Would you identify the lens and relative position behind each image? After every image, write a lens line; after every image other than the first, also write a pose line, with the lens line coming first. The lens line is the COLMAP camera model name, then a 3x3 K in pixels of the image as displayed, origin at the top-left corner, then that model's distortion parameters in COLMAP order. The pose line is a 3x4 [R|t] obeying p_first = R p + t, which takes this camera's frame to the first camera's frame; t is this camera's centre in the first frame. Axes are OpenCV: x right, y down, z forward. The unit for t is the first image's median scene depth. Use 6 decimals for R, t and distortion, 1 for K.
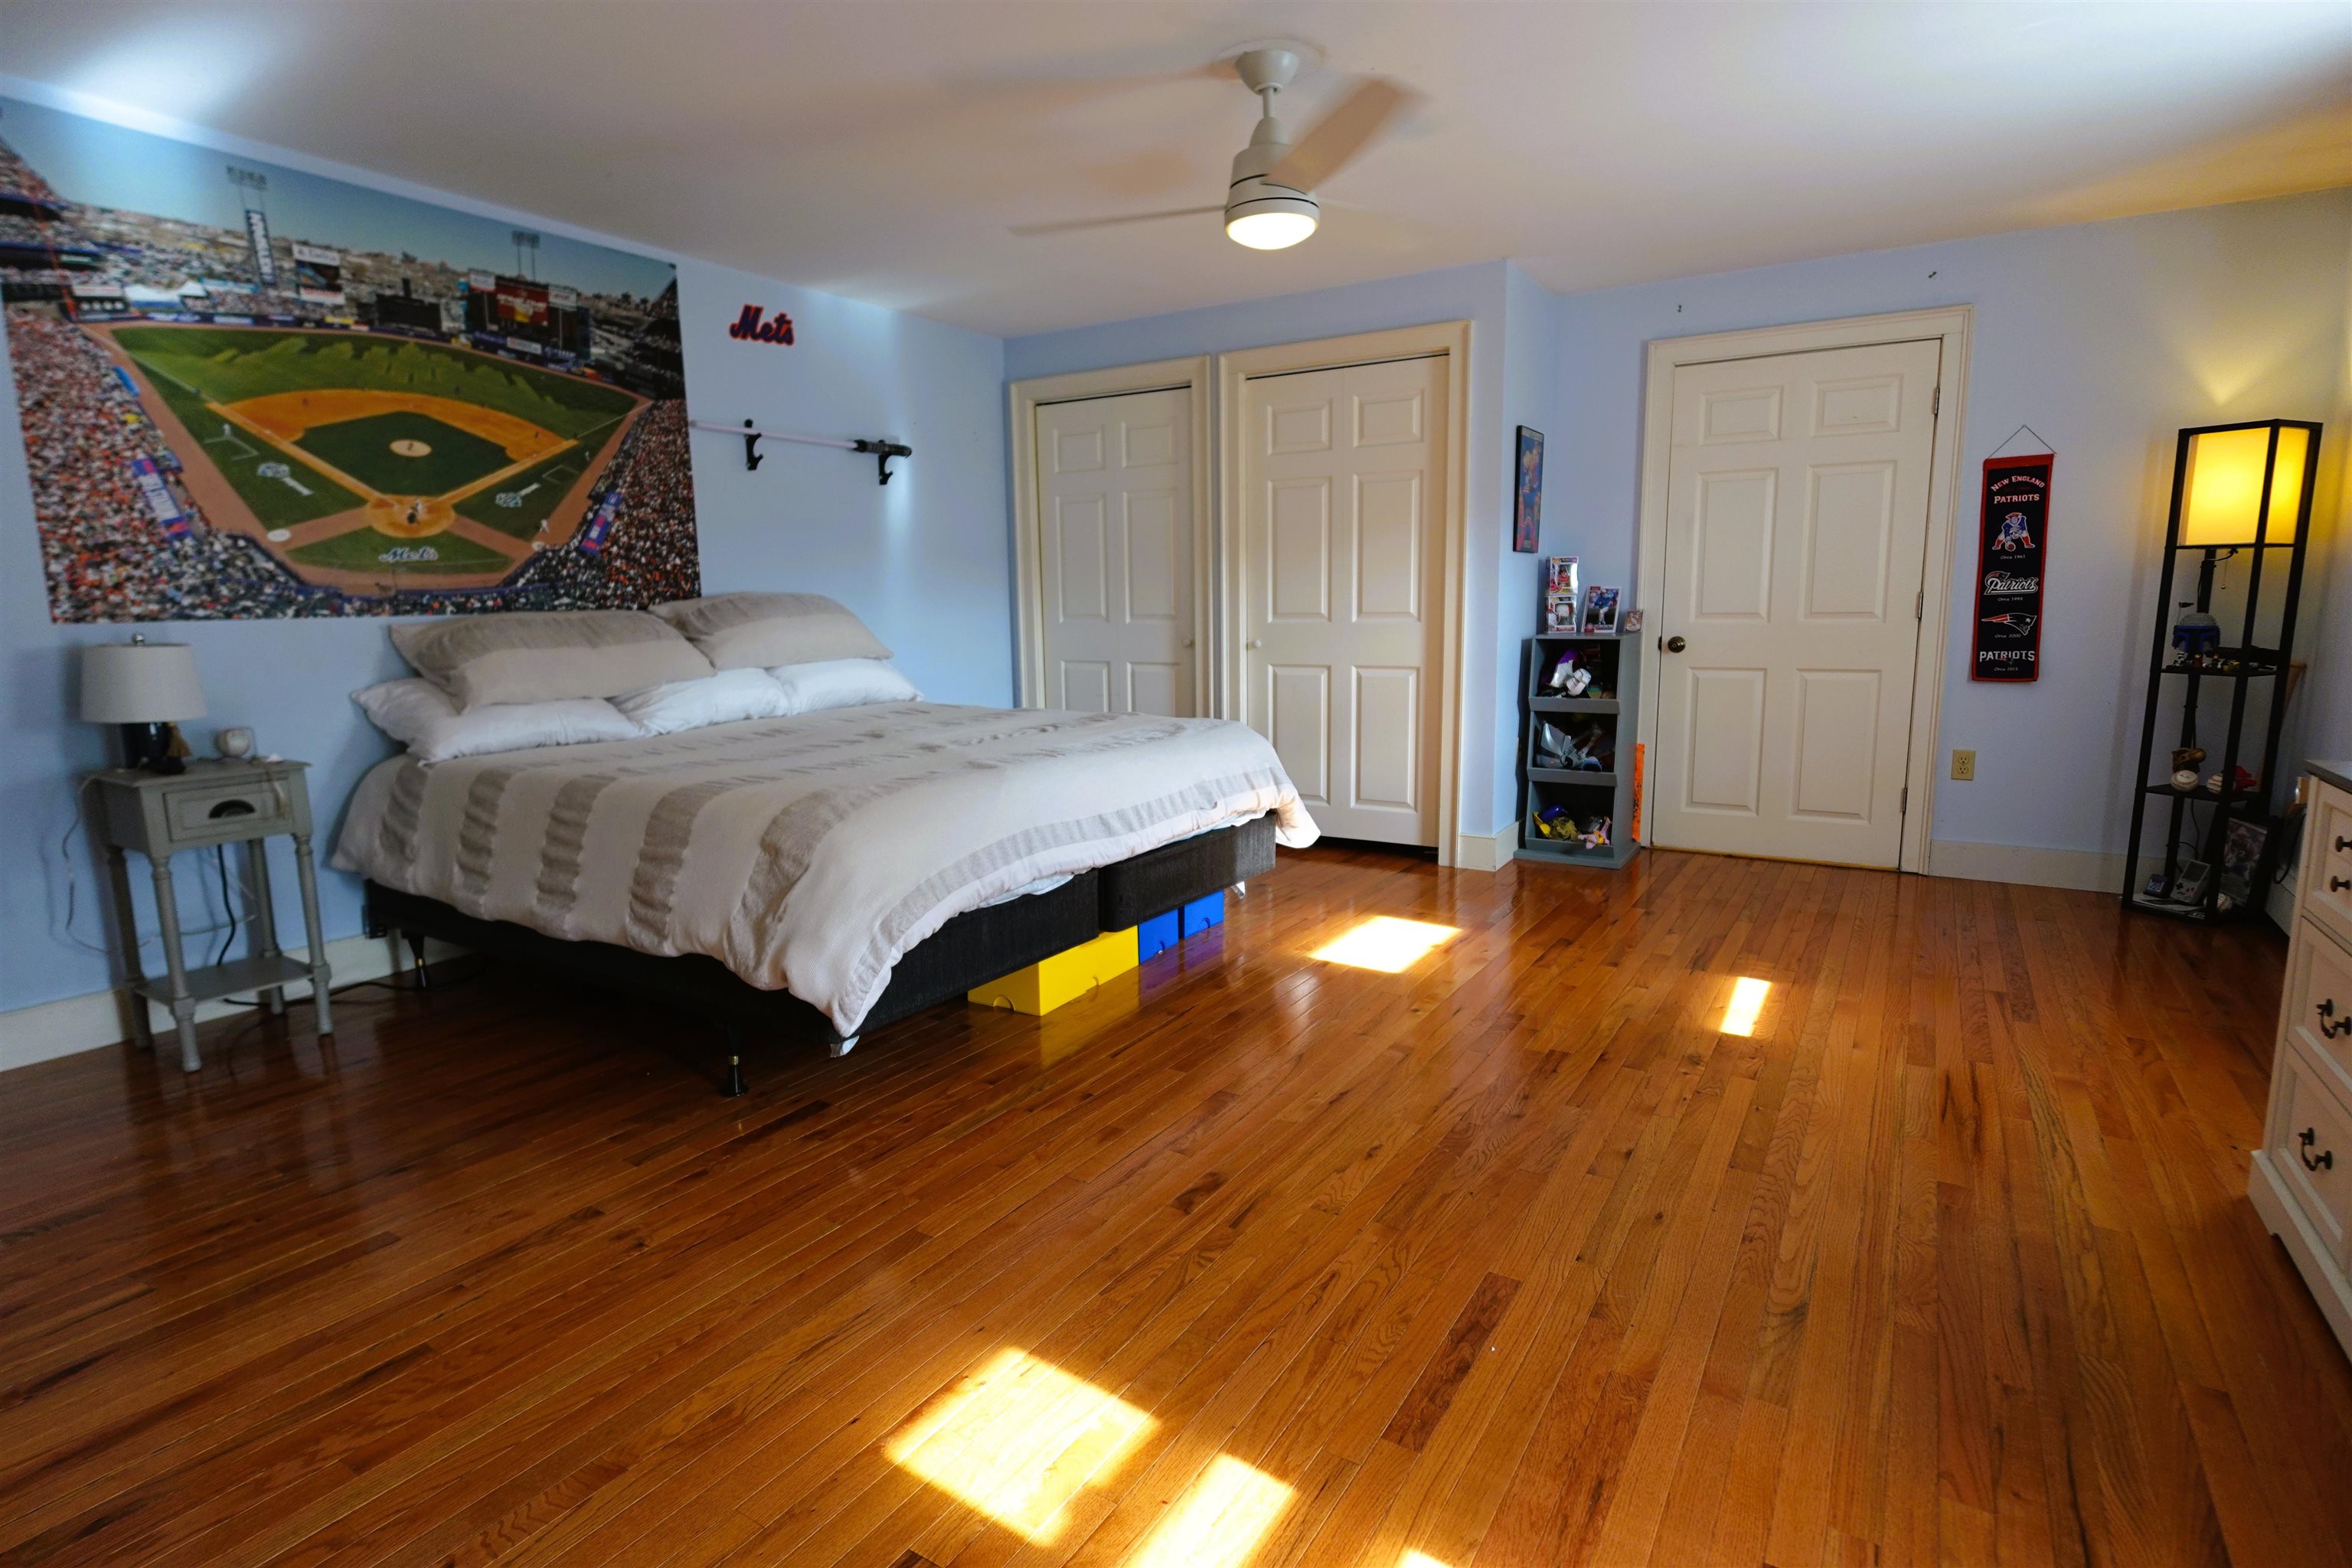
lens RADIAL K [[1191.7, 0, 1173.4], [0, 1191.7, 785.2], [0, 0, 1]] dist [-0.003225, -0.000074]
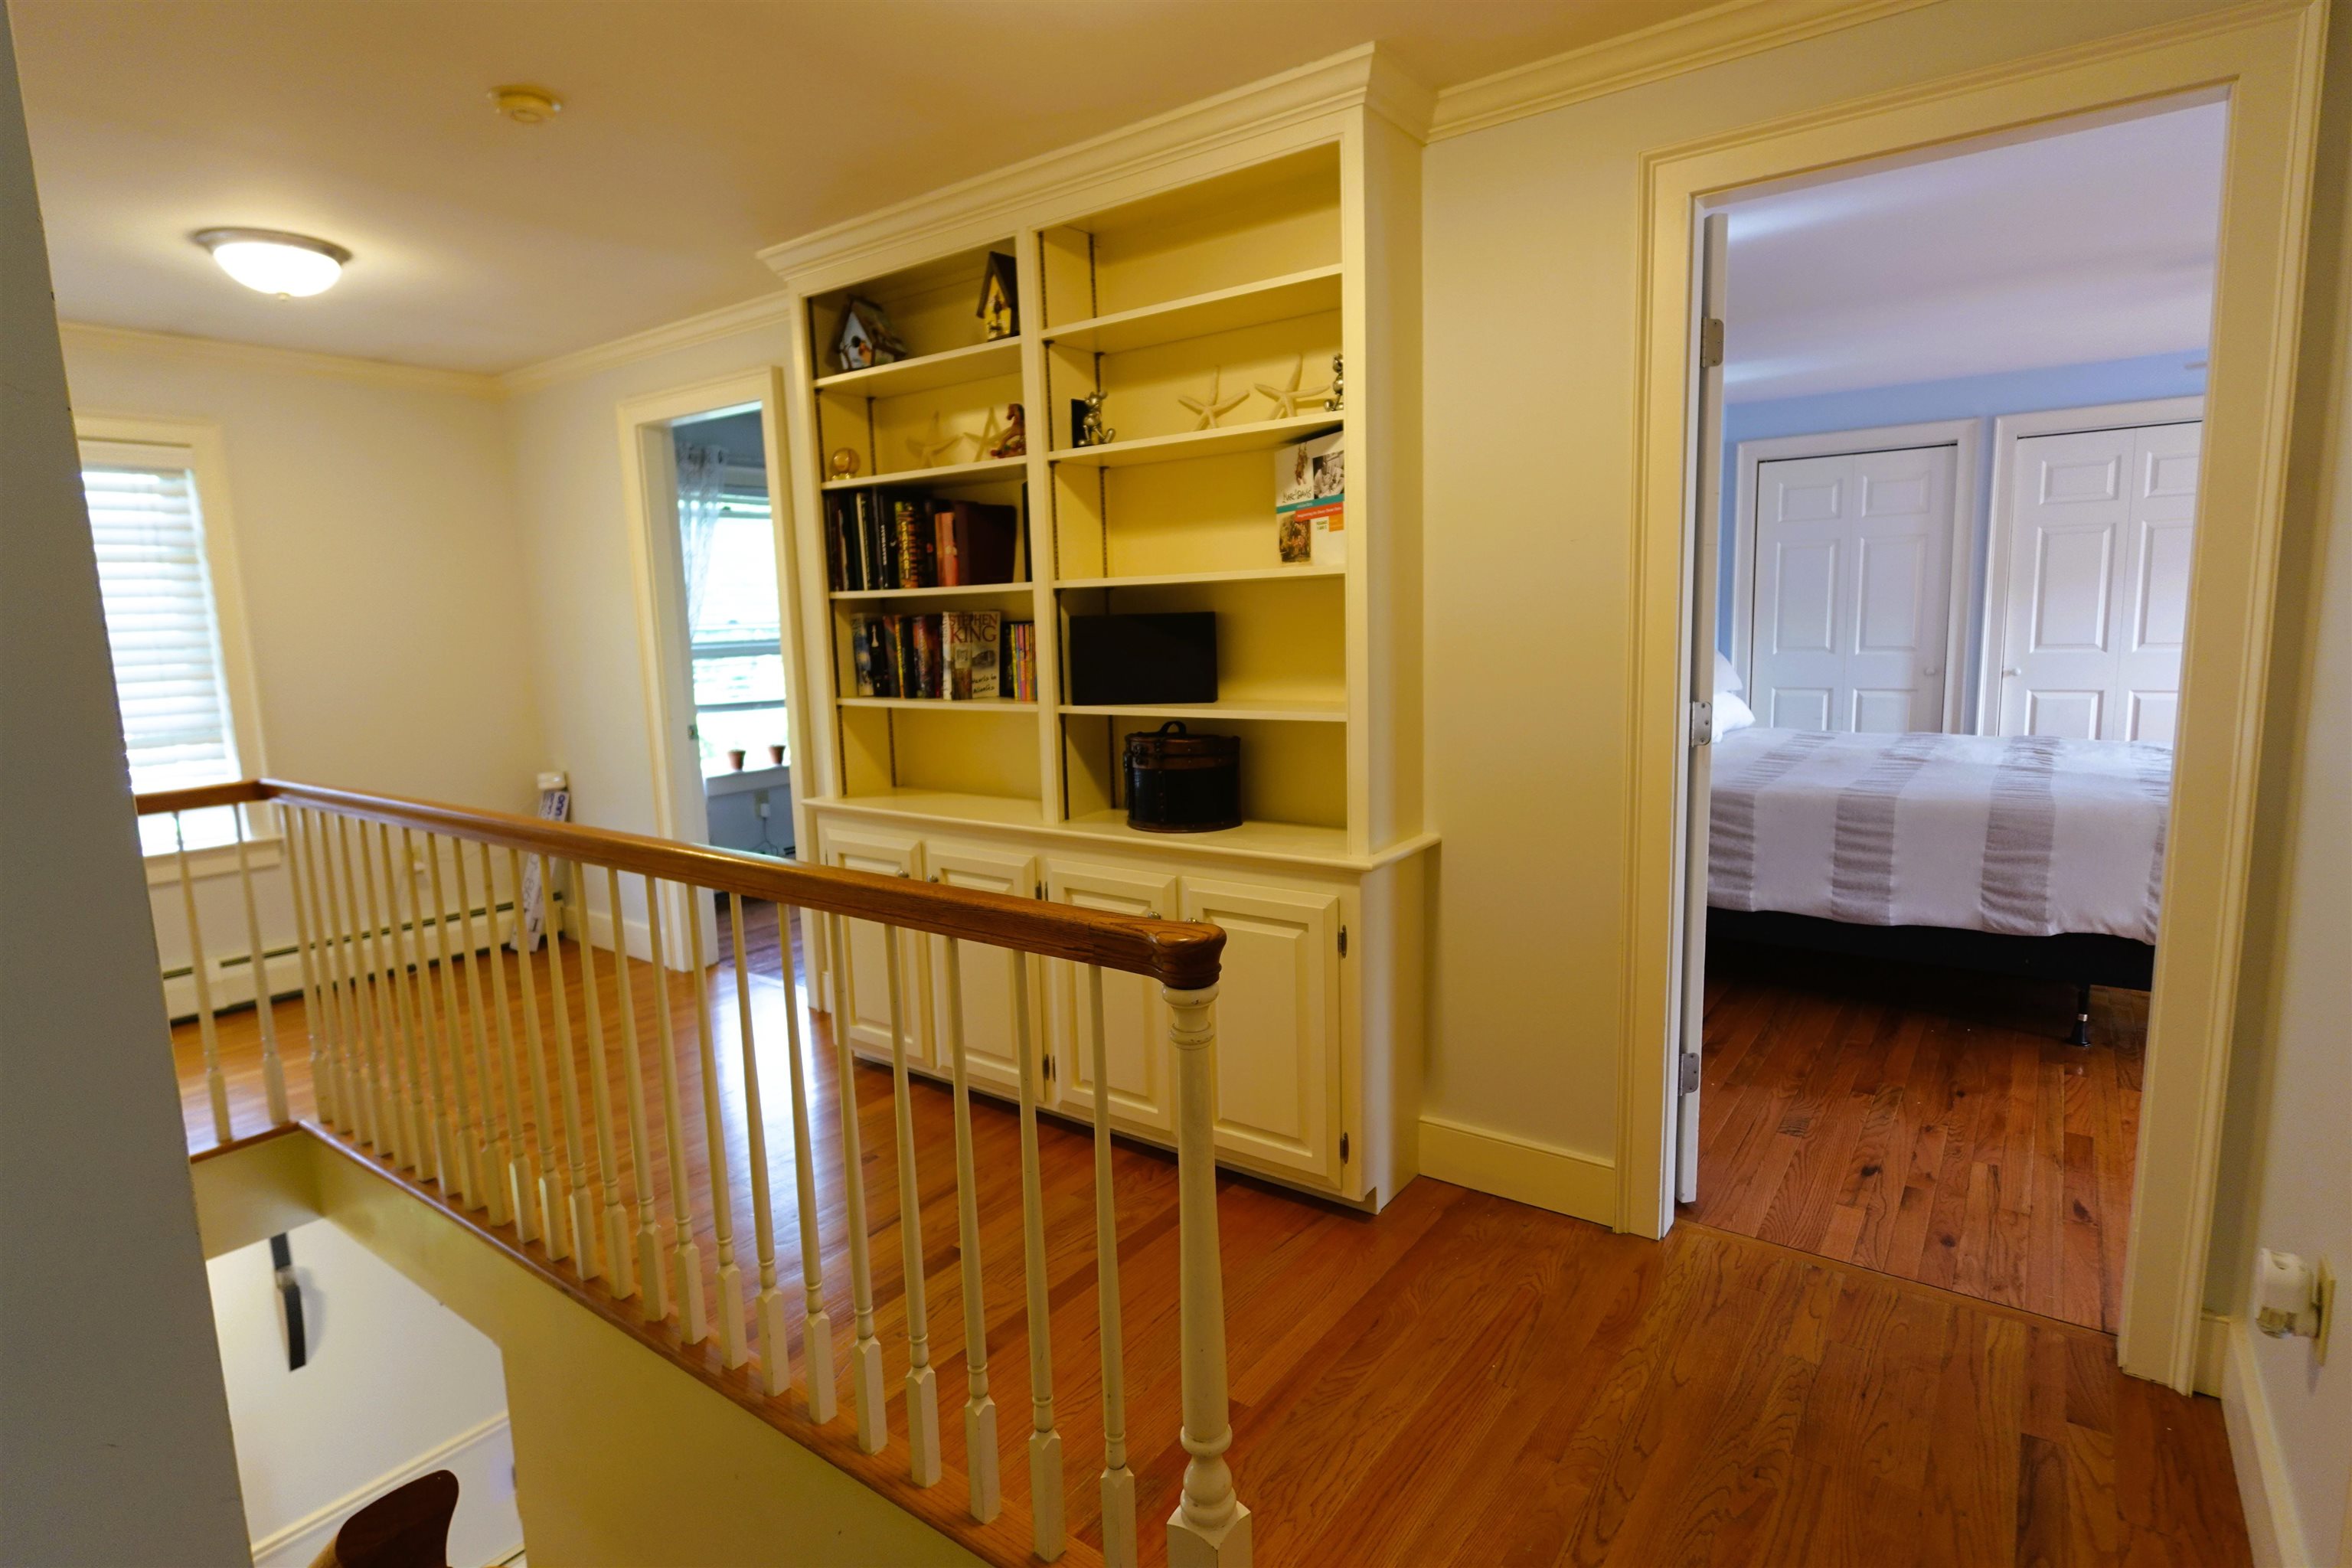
lens RADIAL K [[1191.7, 0, 1177.9], [0, 1191.7, 786.2], [0, 0, 1]] dist [-0.003225, -0.000074]
pose [[0.997564, -0.010676, -0.068935, -0.691138], [0.009977, 0.999895, -0.010474, -0.006979], [0.069039, 0.009760, 0.997566, -0.186540]]
